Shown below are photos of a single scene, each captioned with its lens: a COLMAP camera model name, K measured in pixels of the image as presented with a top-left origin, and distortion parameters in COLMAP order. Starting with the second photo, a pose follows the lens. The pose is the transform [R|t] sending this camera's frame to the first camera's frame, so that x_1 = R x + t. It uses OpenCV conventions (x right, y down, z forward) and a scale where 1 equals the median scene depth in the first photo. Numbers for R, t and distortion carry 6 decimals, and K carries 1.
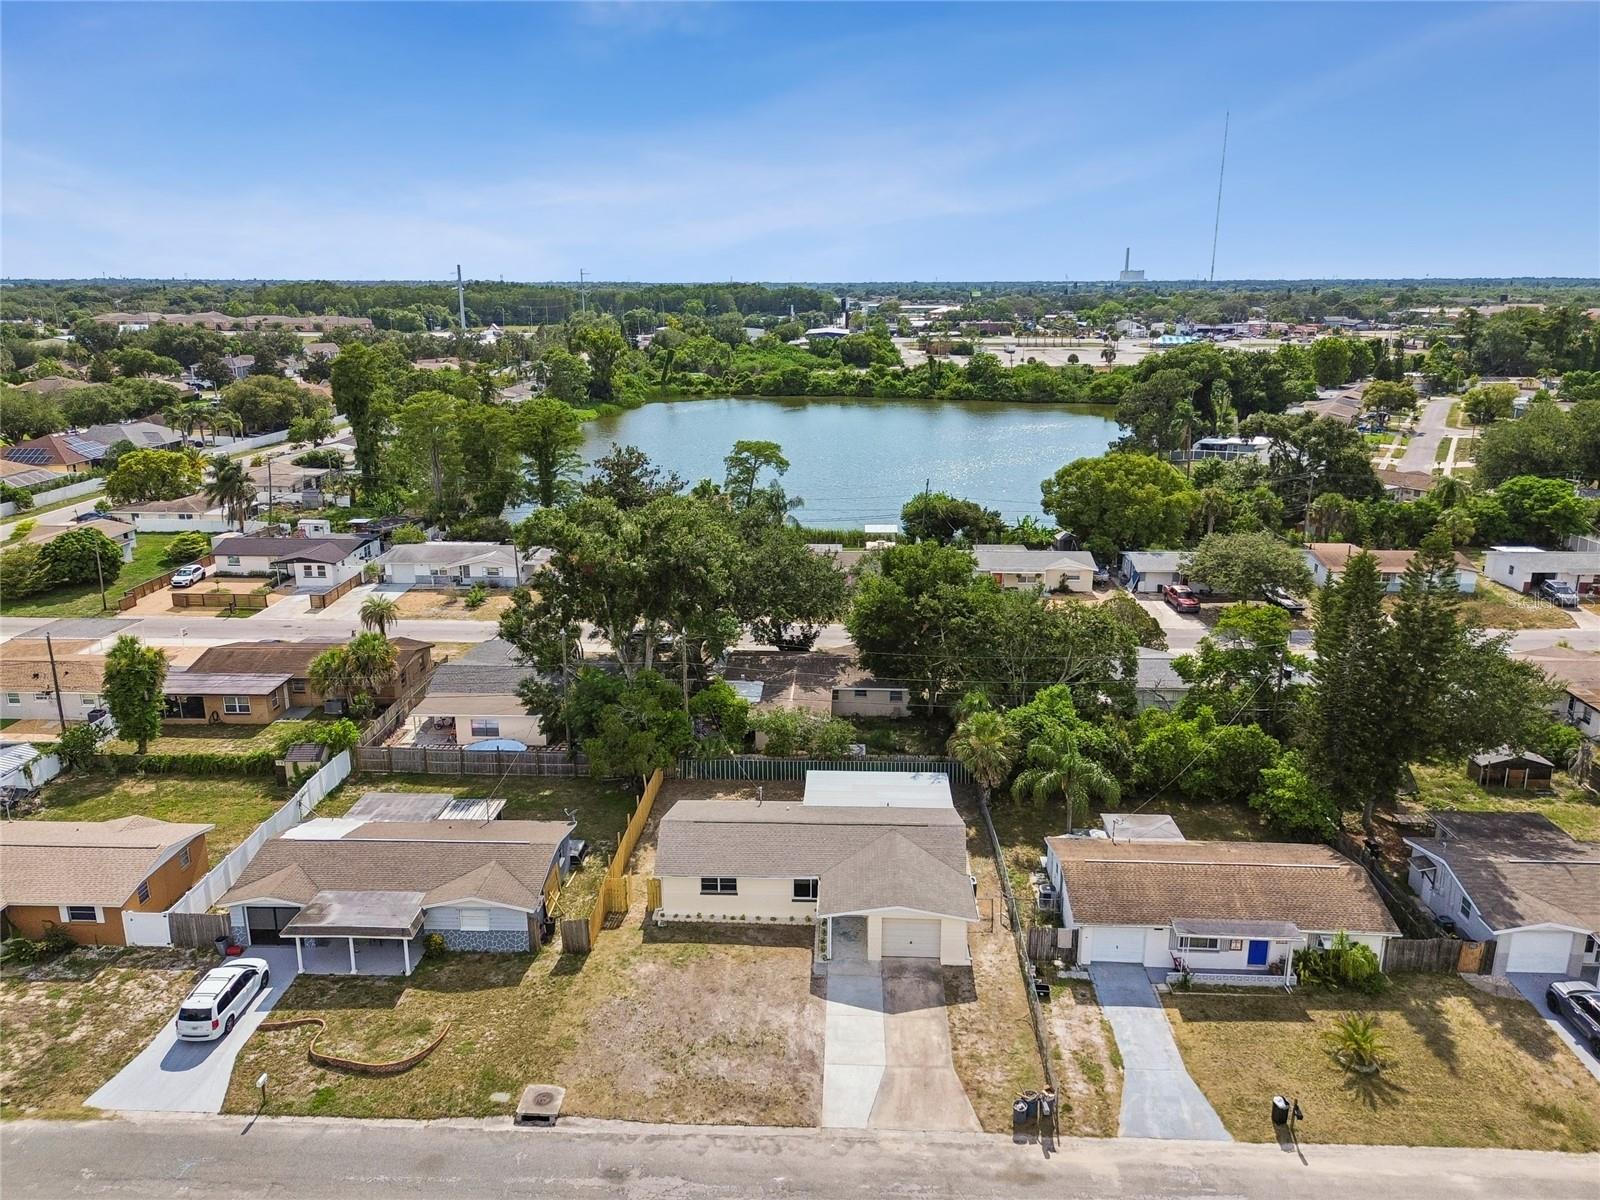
lens RADIAL K [[1145.8, 0, 802.2], [0, 1145.8, 605.3], [0, 0, 1]] dist [0.059697, -0.054125]
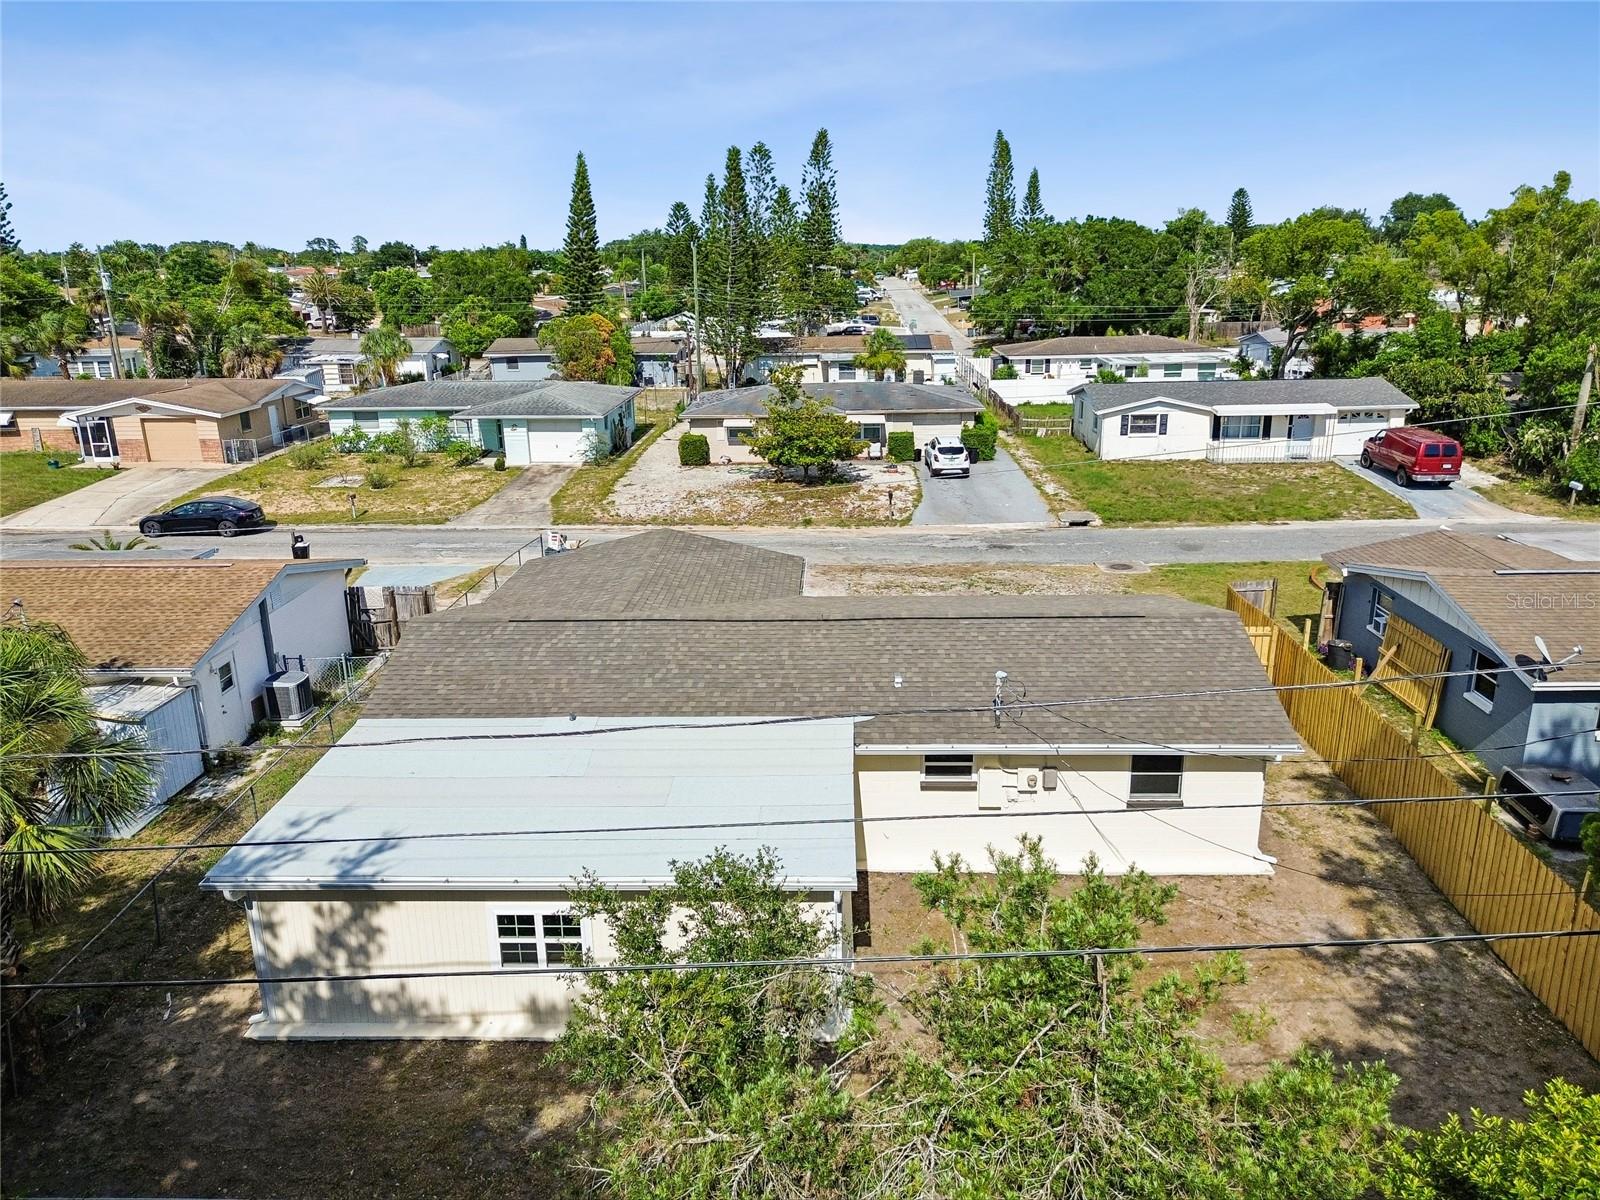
lens RADIAL K [[1139.0, 0, 803.5], [0, 1139.0, 600.1], [0, 0, 1]] dist [0.062932, -0.057856]
pose [[-0.999800, 0.018914, -0.006550, 0.017904], [0.012445, 0.843711, 0.536654, -0.014751], [0.015676, 0.536465, -0.843777, 1.433890]]
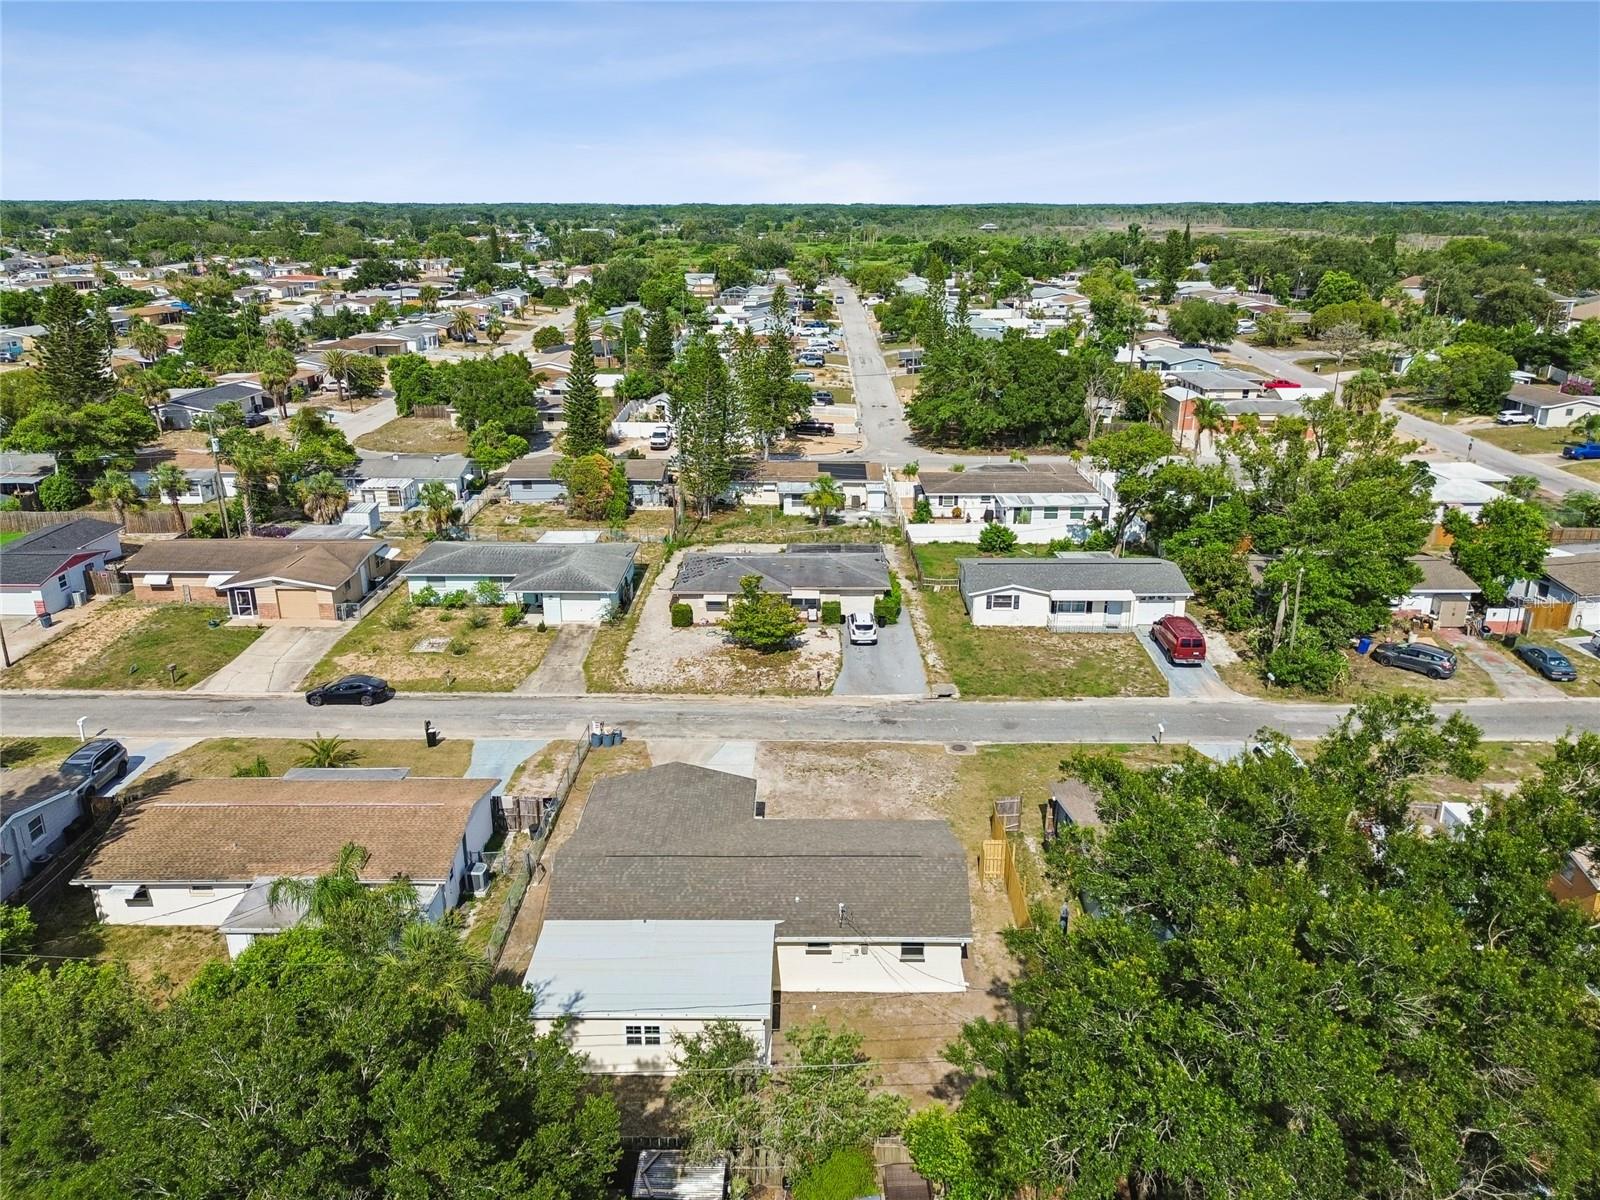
lens RADIAL K [[1156.6, 0, 802.0], [0, 1156.6, 603.8], [0, 0, 1]] dist [0.081332, -0.085012]
pose [[-0.999313, 0.010905, -0.035420, 0.008136], [-0.011155, 0.822900, 0.568077, -0.408232], [0.035342, 0.568082, -0.822213, 1.674441]]
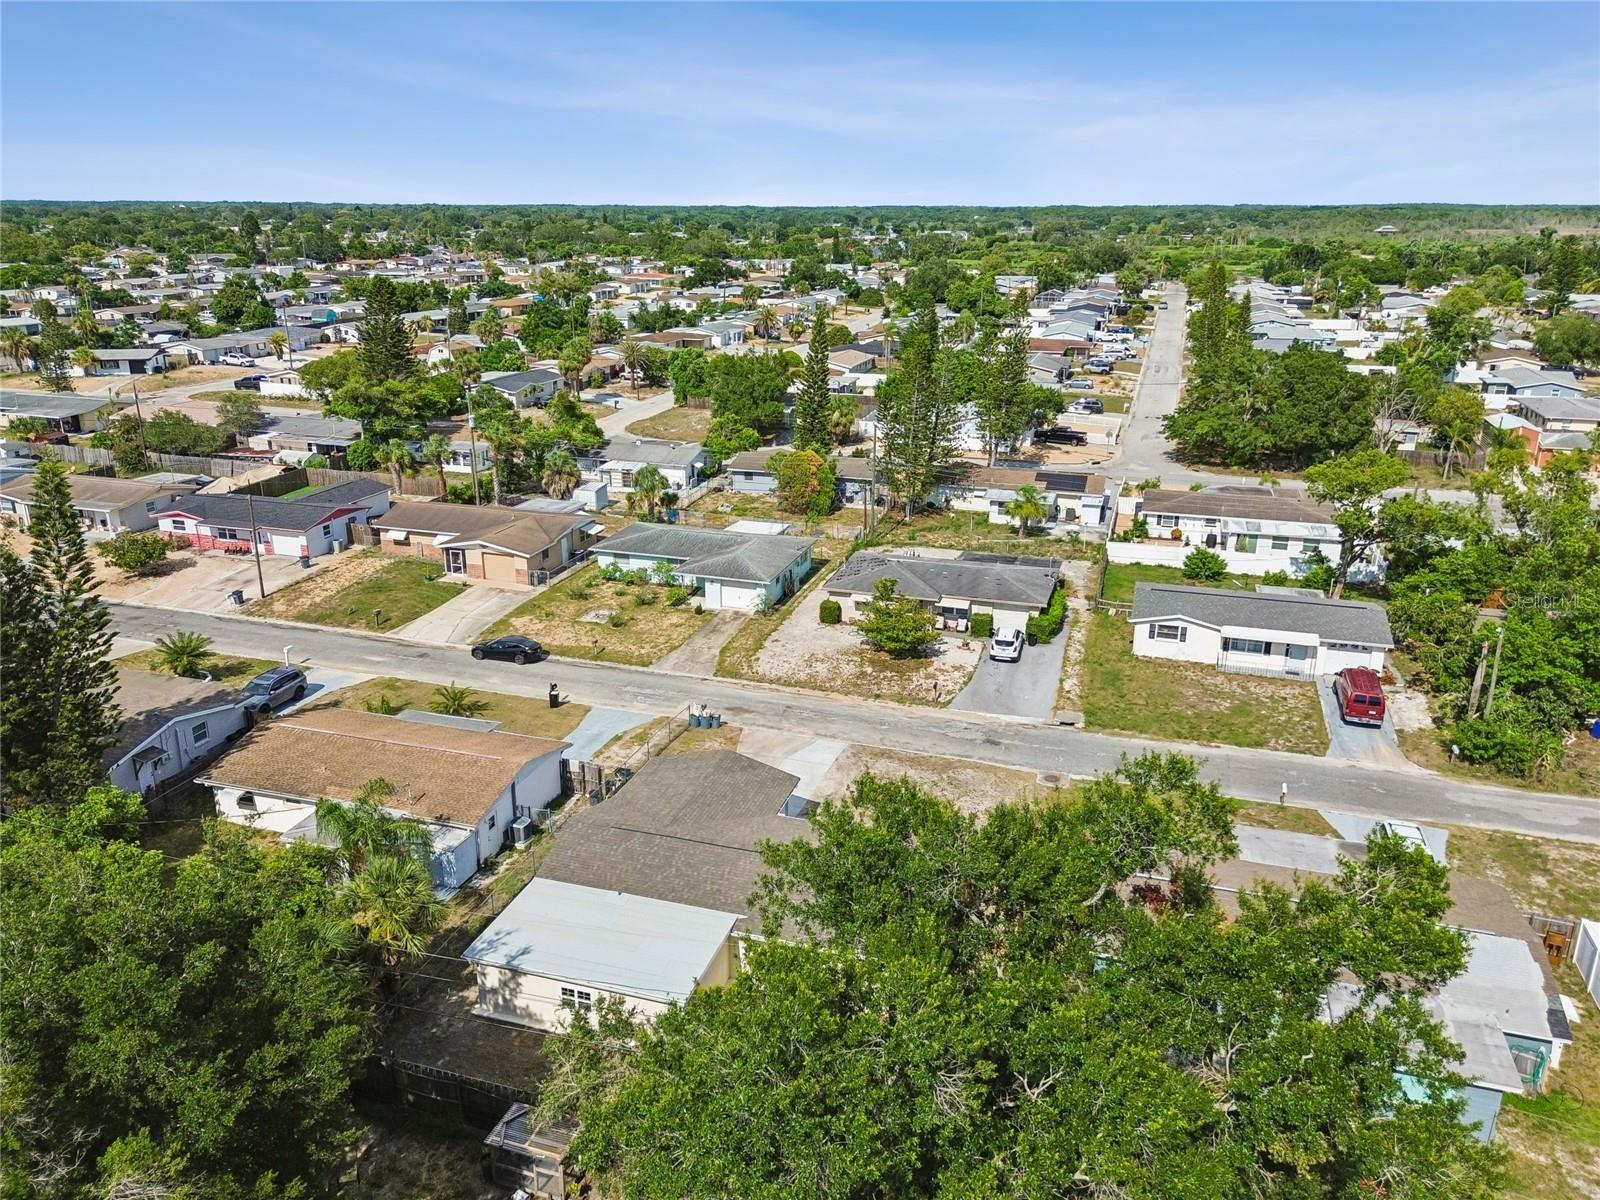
lens RADIAL K [[1163.9, 0, 799.8], [0, 1163.9, 597.6], [0, 0, 1]] dist [0.078491, -0.095163]
pose [[-0.965116, -0.086025, 0.247285, -0.212592], [0.067746, 0.830268, 0.553233, -0.400465], [-0.252905, 0.550686, -0.795477, 1.652025]]
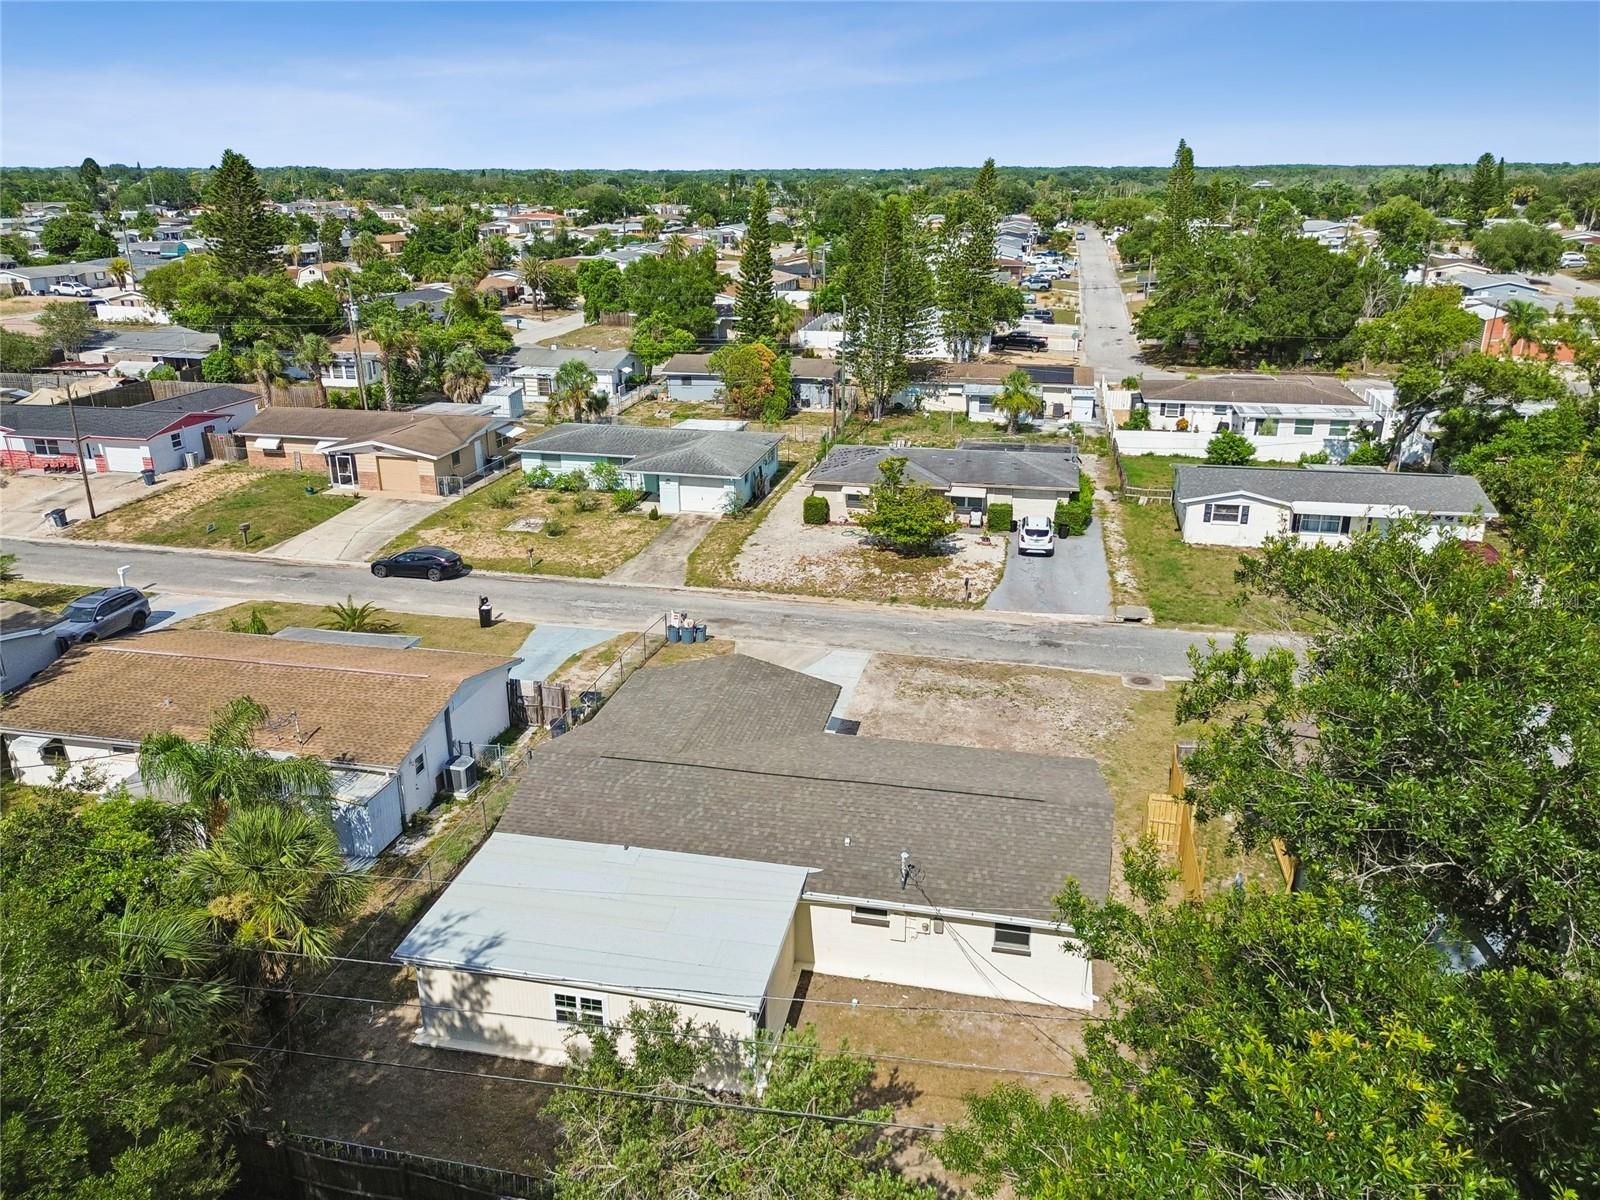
lens RADIAL K [[1160.1, 0, 803.8], [0, 1160.1, 596.3], [0, 0, 1]] dist [0.071837, -0.075500]
pose [[-0.986151, -0.054843, 0.156520, -0.072129], [0.046532, 0.814348, 0.578509, -0.200379], [-0.159189, 0.577781, -0.800518, 1.508468]]
